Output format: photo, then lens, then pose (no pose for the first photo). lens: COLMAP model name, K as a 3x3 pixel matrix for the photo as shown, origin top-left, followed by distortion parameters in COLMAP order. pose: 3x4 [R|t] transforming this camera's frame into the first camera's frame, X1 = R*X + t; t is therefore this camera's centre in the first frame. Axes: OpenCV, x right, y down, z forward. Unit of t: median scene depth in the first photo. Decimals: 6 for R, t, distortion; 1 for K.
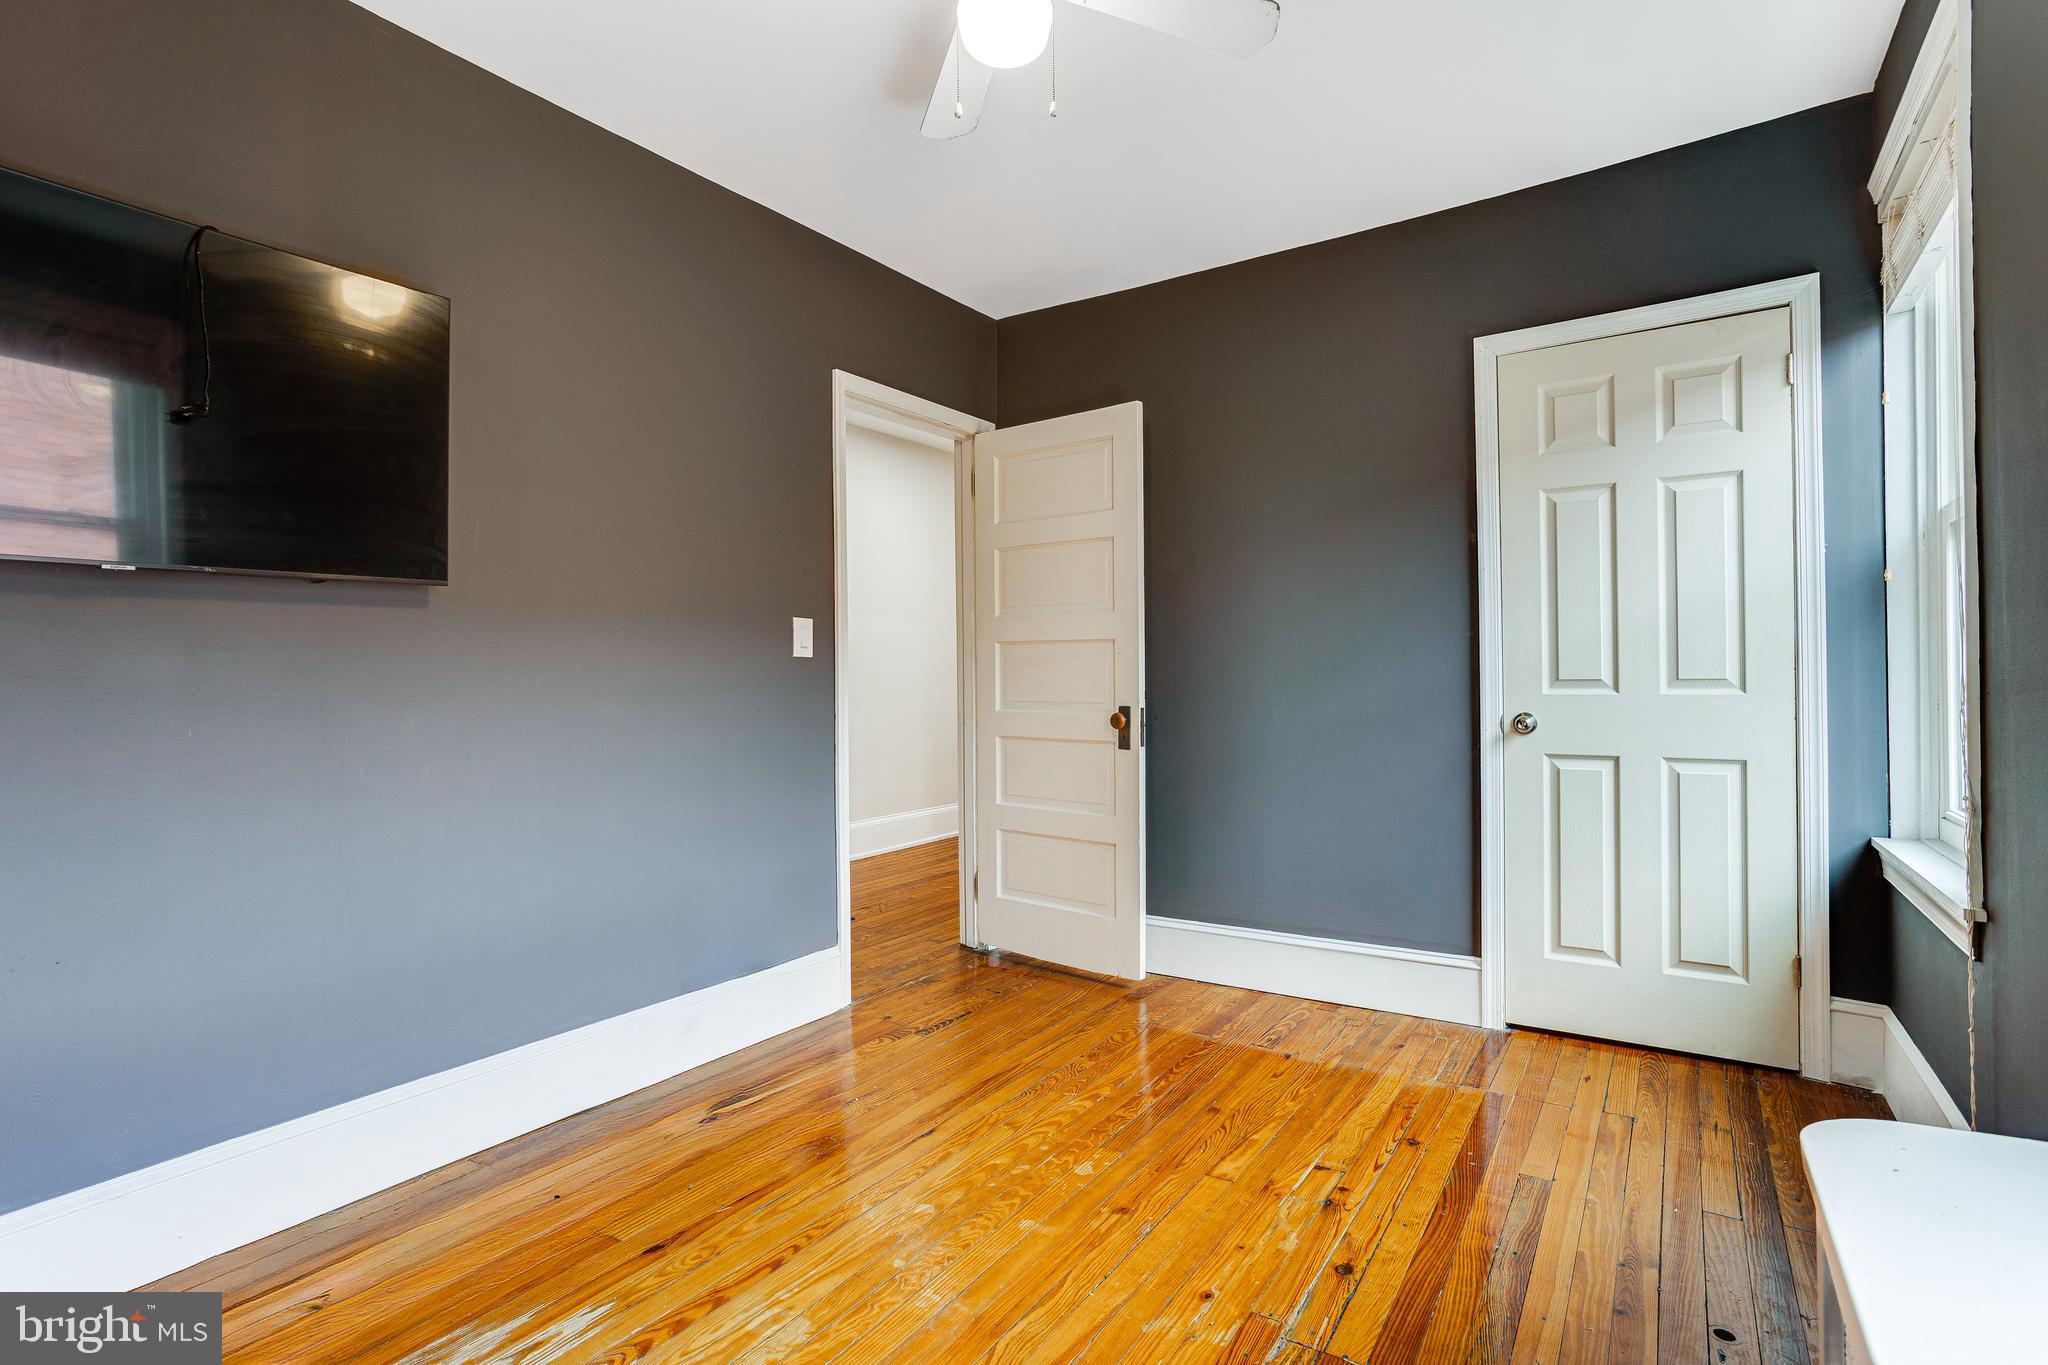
lens RADIAL K [[989.6, 0, 1022.0], [0, 989.6, 673.6], [0, 0, 1]] dist [-0.057798, 0.038234]
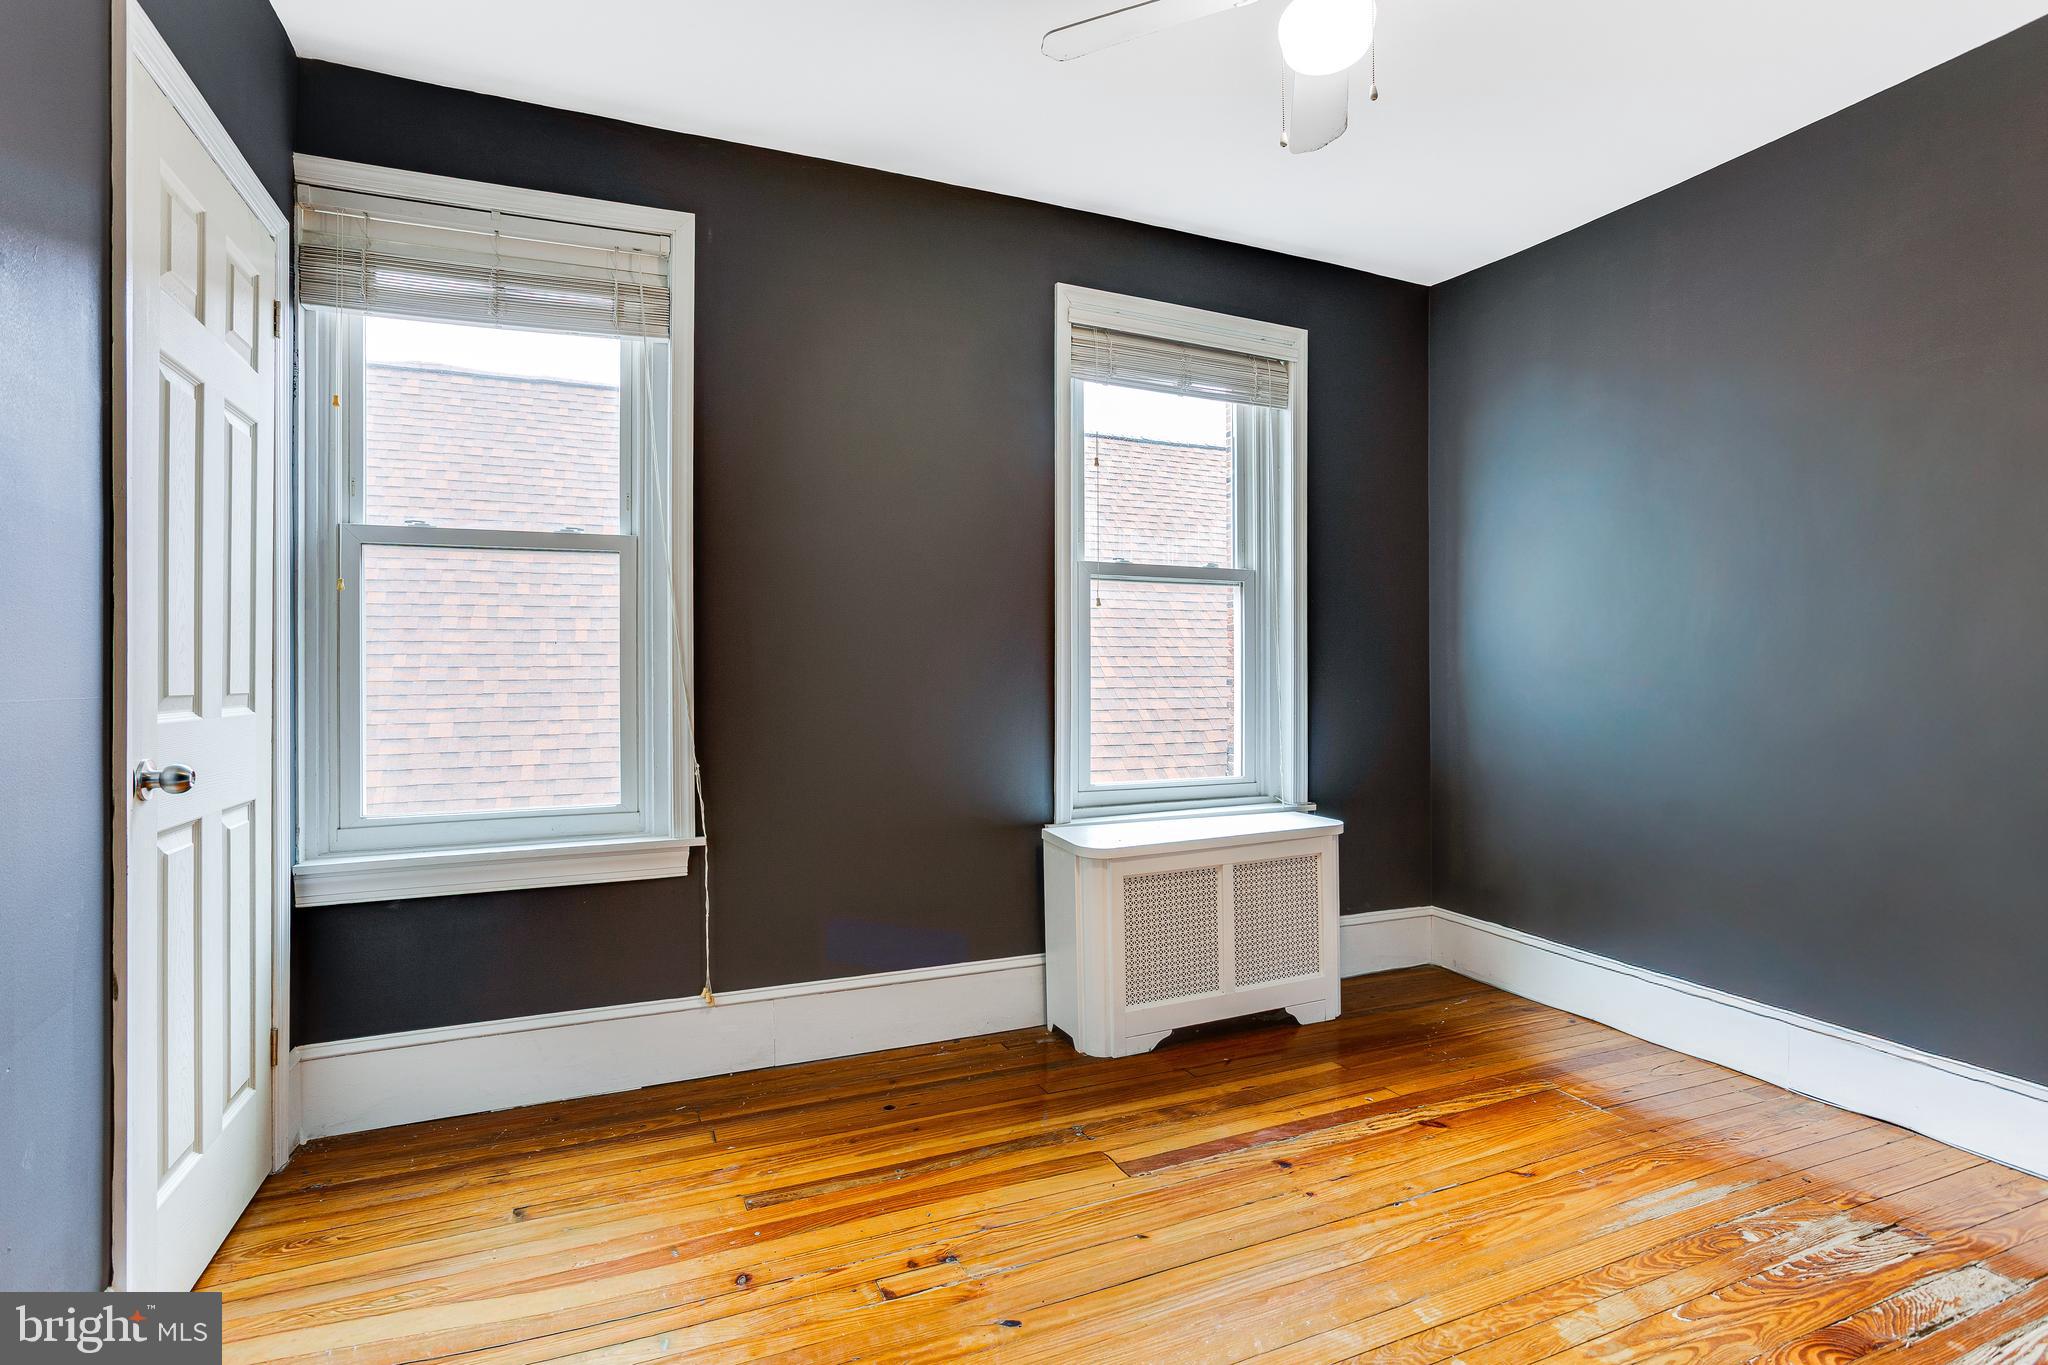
lens RADIAL K [[989.6, 0, 1022.0], [0, 989.6, 673.6], [0, 0, 1]] dist [-0.057798, 0.038234]
pose [[-0.841436, 0.014921, 0.540151, -0.238553], [0.012177, 0.999888, -0.008651, 0.003621], [-0.540220, -0.000702, -0.841524, 1.692390]]
